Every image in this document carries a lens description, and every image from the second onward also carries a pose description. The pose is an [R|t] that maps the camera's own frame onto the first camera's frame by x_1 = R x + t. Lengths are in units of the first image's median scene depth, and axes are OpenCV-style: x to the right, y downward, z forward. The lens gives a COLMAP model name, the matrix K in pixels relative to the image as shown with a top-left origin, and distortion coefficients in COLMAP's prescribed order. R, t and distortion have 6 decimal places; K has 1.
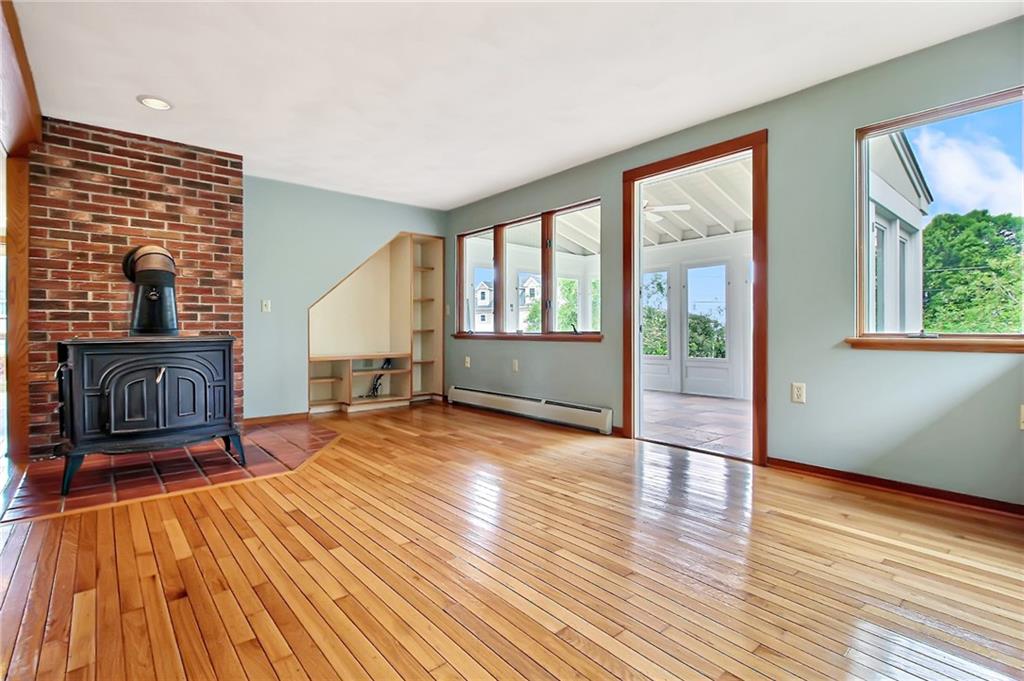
lens RADIAL K [[484.8, 0, 506.6], [0, 484.8, 332.8], [0, 0, 1]] dist [0.006329, -0.011537]
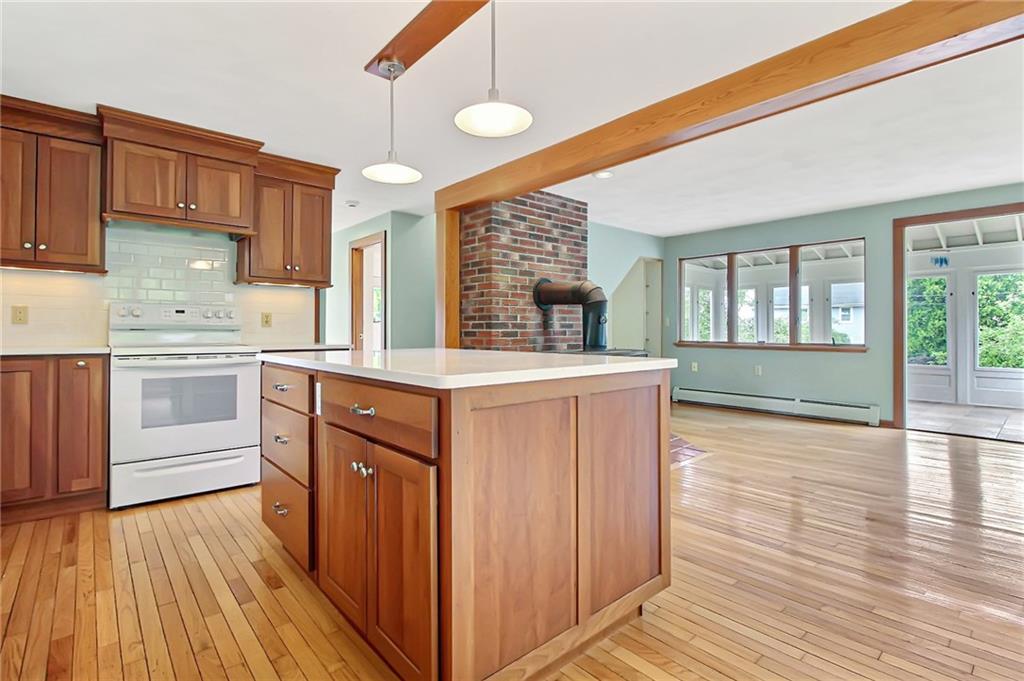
lens RADIAL K [[484.8, 0, 506.7], [0, 484.8, 327.8], [0, 0, 1]] dist [0.006329, -0.011537]
pose [[0.999826, 0.002431, 0.018473, -0.800299], [-0.002299, 0.999972, -0.007152, -0.035972], [-0.018489, 0.007108, 0.999804, -0.249513]]
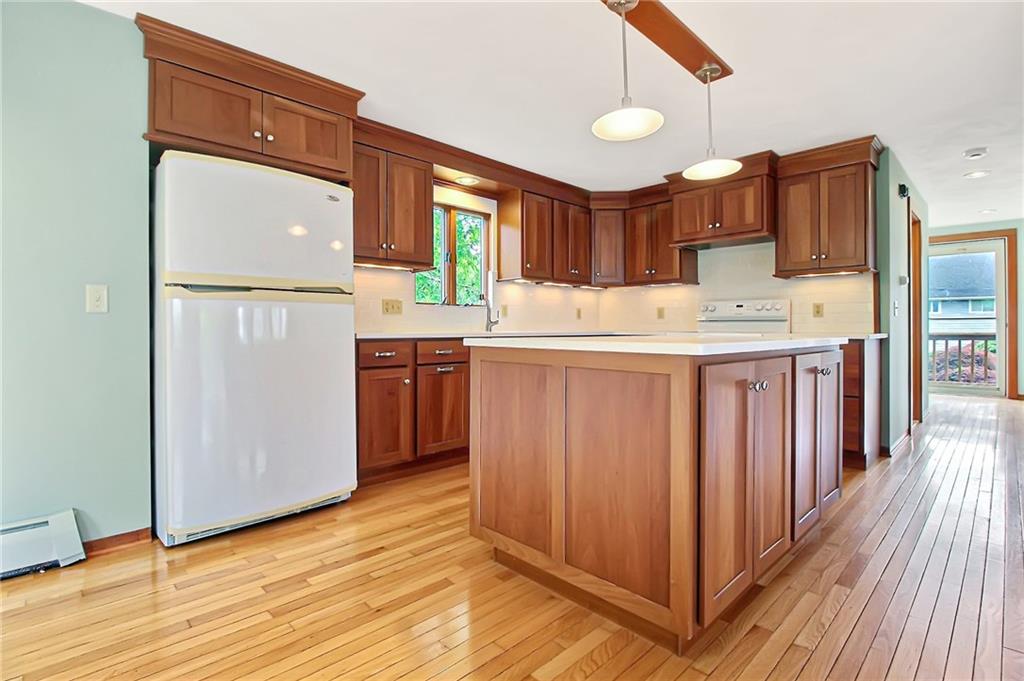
lens RADIAL K [[484.8, 0, 521.7], [0, 484.8, 326.7], [0, 0, 1]] dist [0.006329, -0.011537]
pose [[0.076840, 0.003086, -0.997039, -0.303731], [-0.001543, 0.999994, 0.002977, -0.025049], [0.997042, 0.001309, 0.076844, 0.055218]]
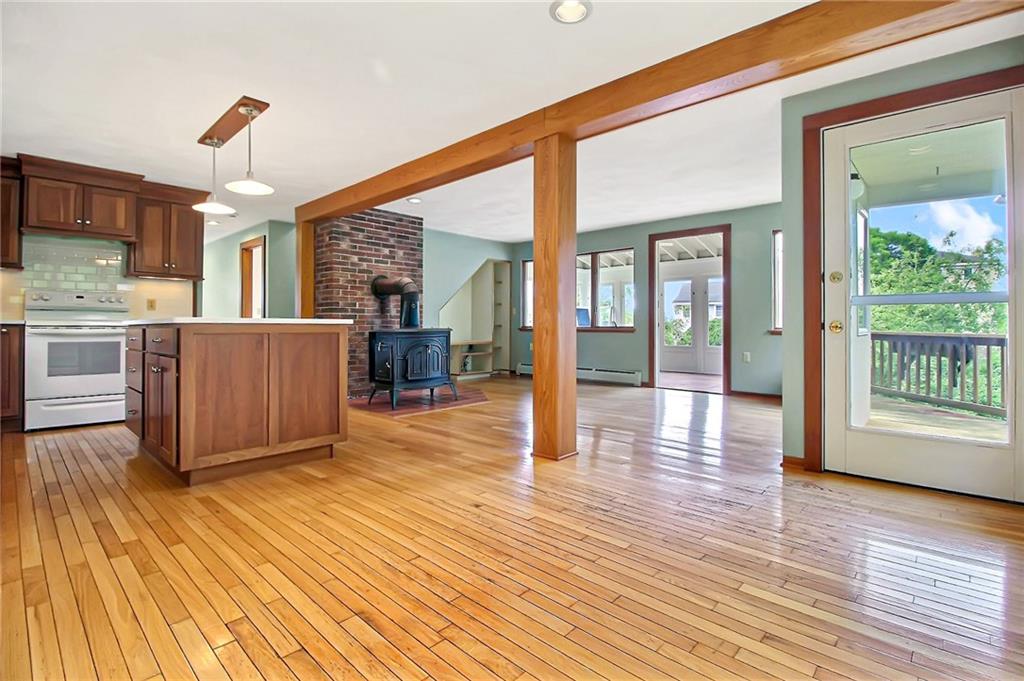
lens RADIAL K [[484.8, 0, 507.8], [0, 484.8, 323.8], [0, 0, 1]] dist [0.006329, -0.011537]
pose [[0.993635, 0.003591, 0.112593, -0.458170], [-0.002701, 0.999964, -0.008059, 0.002851], [-0.112618, 0.007703, 0.993609, -0.669582]]
